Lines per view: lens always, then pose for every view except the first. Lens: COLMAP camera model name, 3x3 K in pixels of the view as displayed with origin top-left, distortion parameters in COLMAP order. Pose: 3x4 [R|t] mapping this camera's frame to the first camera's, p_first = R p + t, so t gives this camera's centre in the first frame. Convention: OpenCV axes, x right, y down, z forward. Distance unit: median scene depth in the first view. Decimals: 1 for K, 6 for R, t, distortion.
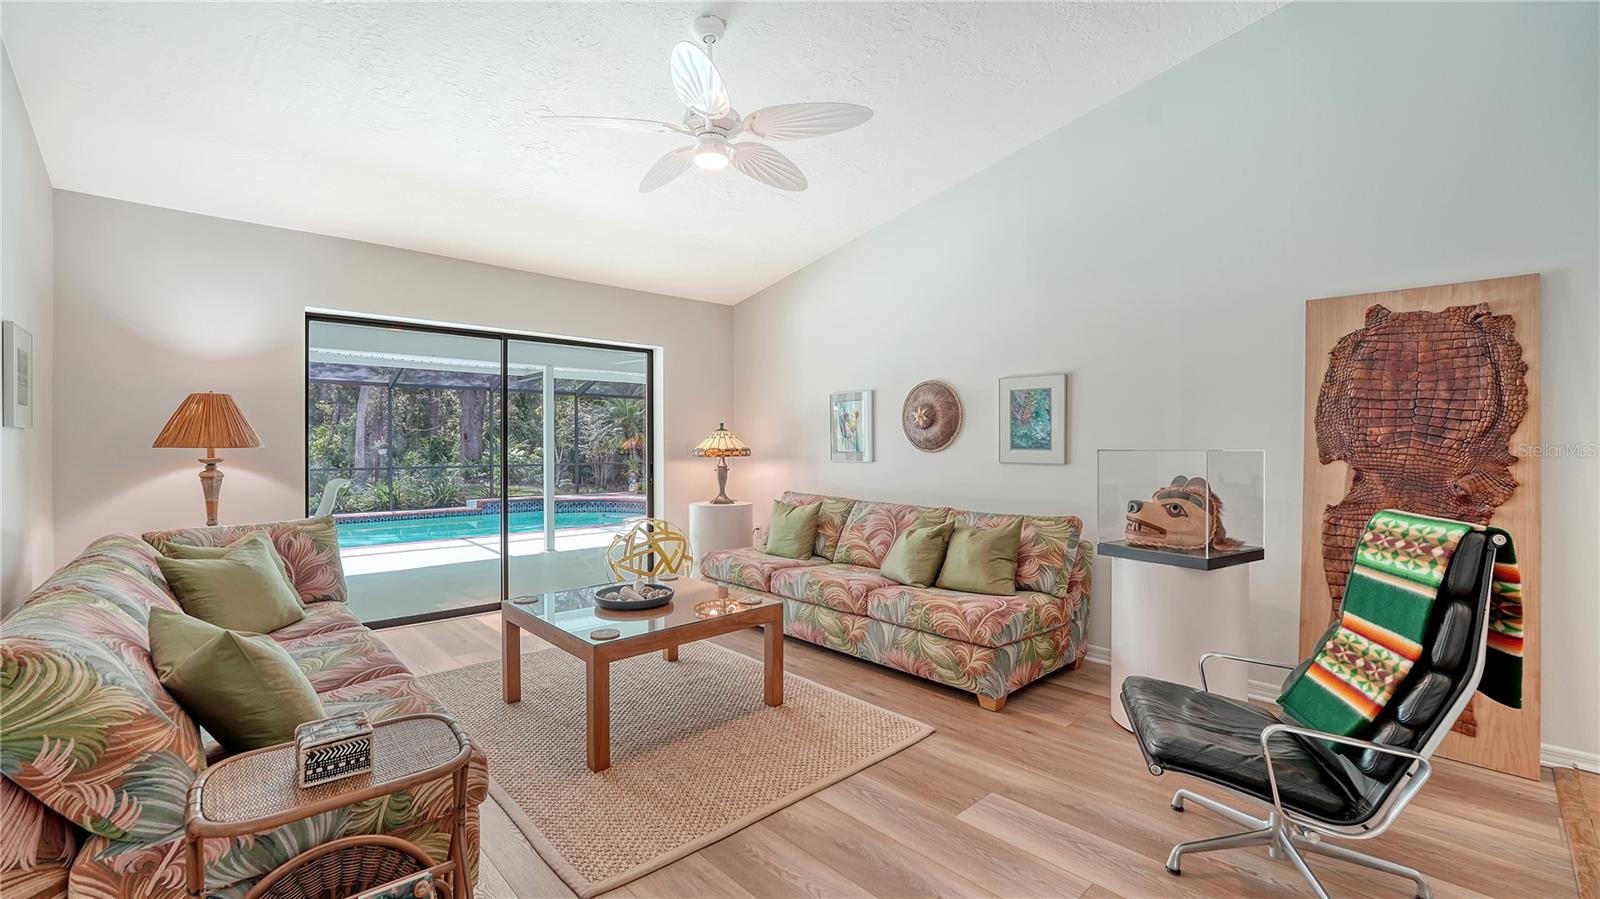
lens RADIAL K [[654.4, 0, 809.1], [0, 654.4, 439.4], [0, 0, 1]] dist [-0.016758, -0.000204]
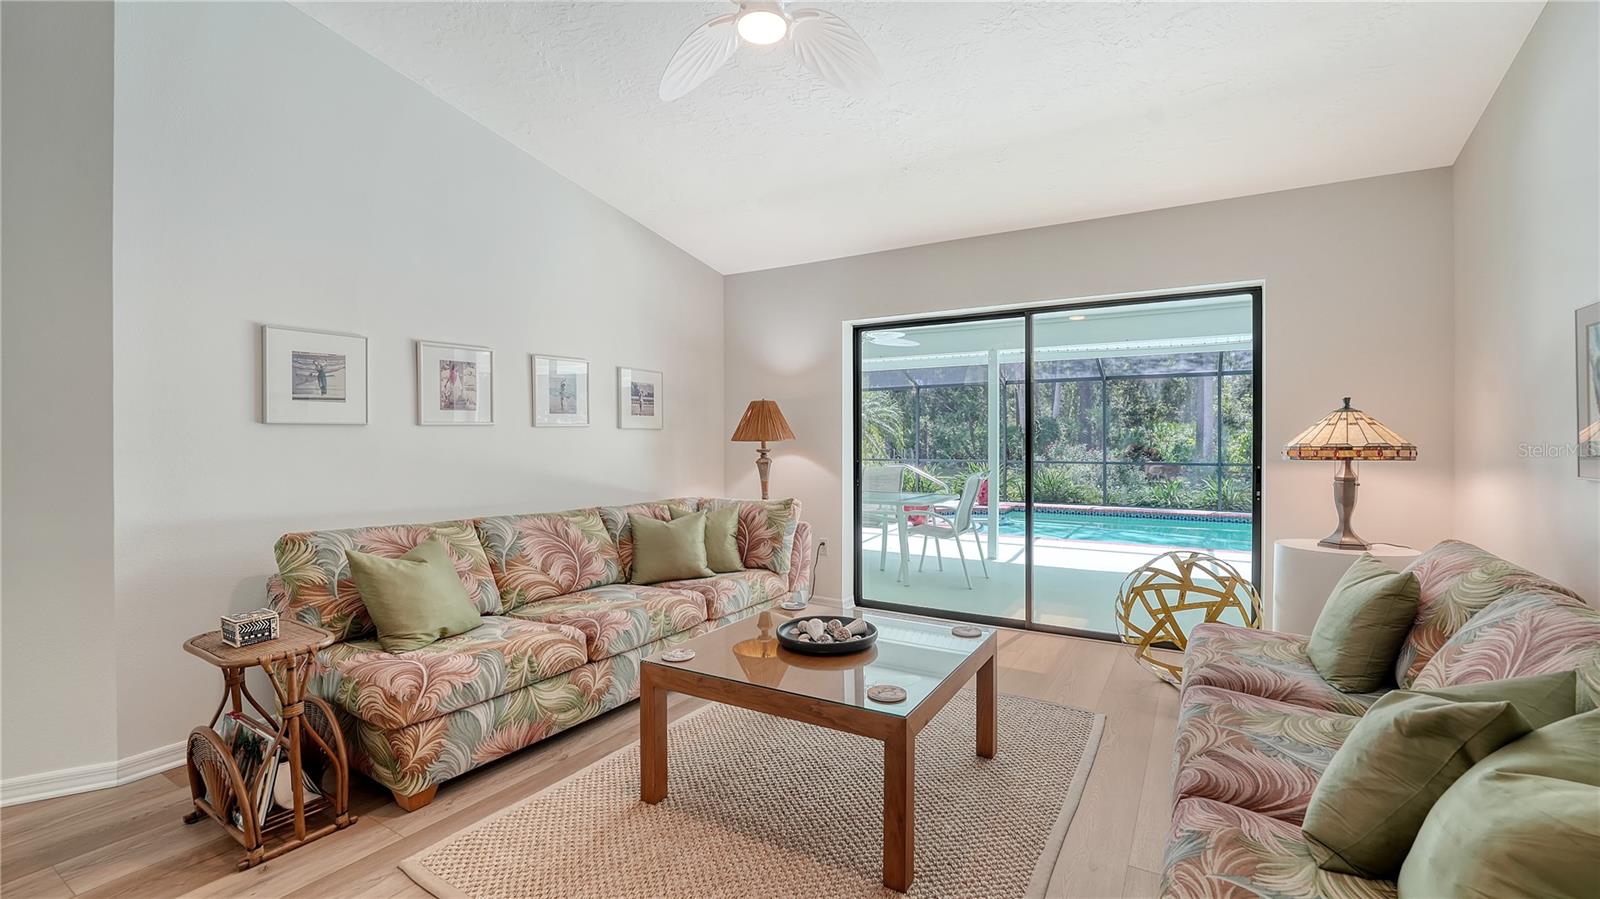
lens RADIAL K [[686.2, 0, 812.0], [0, 686.2, 443.7], [0, 0, 1]] dist [-0.021646, -0.001478]
pose [[0.267181, 0.005439, -0.963631, 0.377306], [0.009151, 0.999925, 0.008181, 0.005913], [0.963603, -0.011004, 0.267112, 0.572669]]
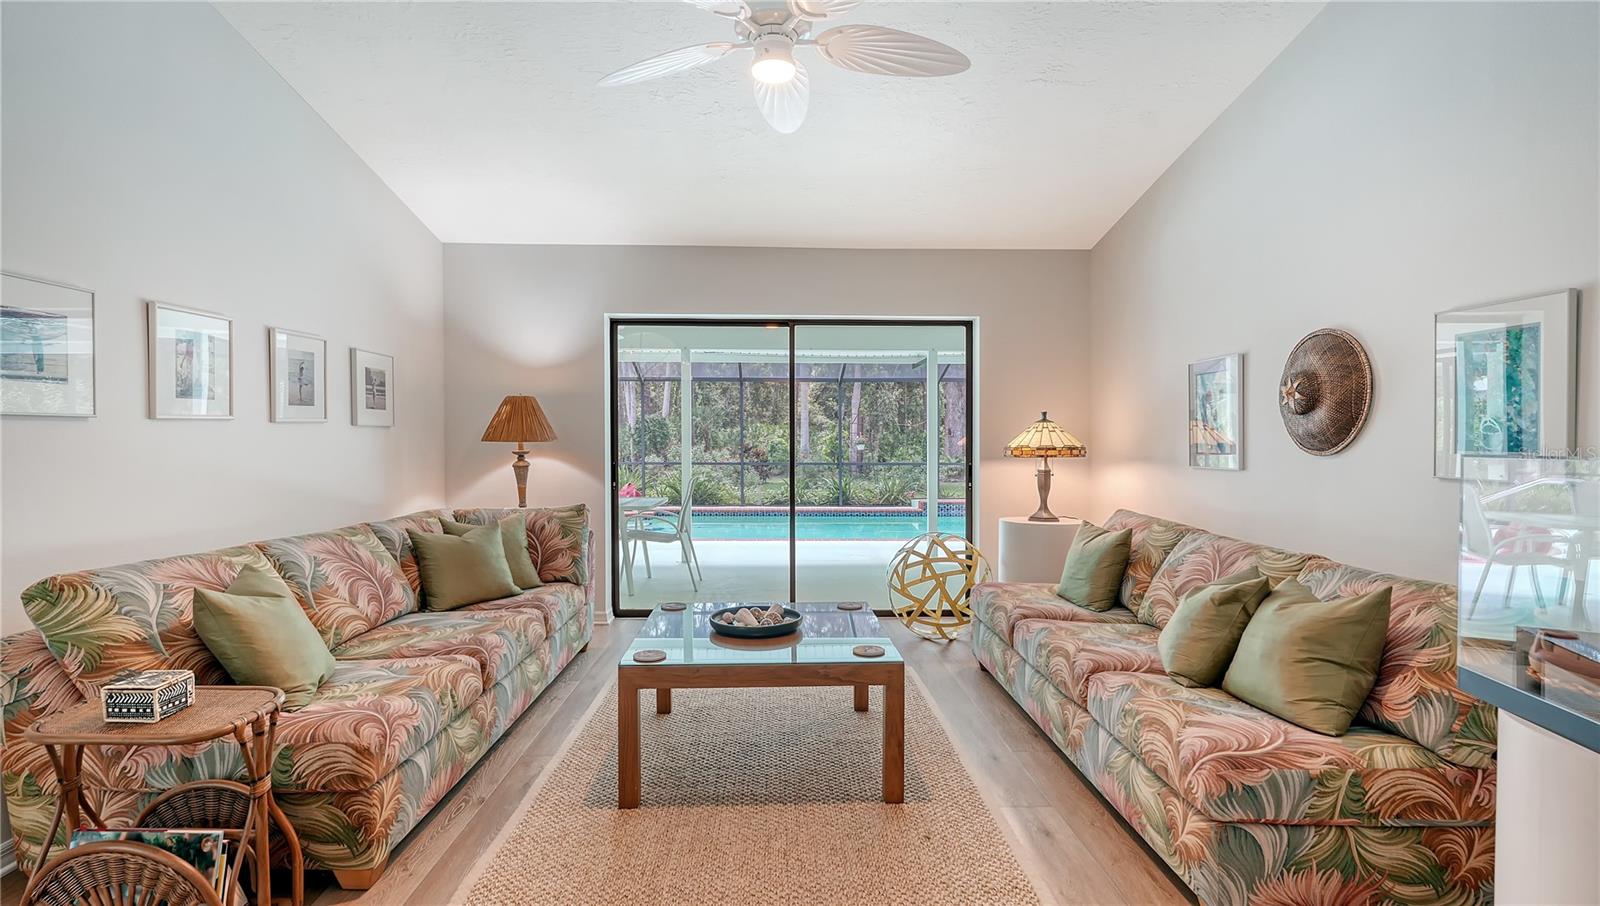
lens RADIAL K [[778.8, 0, 813.1], [0, 778.8, 445.6], [0, 0, 1]] dist [-0.011975, 0.001788]
pose [[0.752476, 0.007864, -0.658573, 0.330368], [0.001473, 0.999906, 0.013623, 0.001213], [0.658618, -0.011221, 0.752394, 0.223653]]
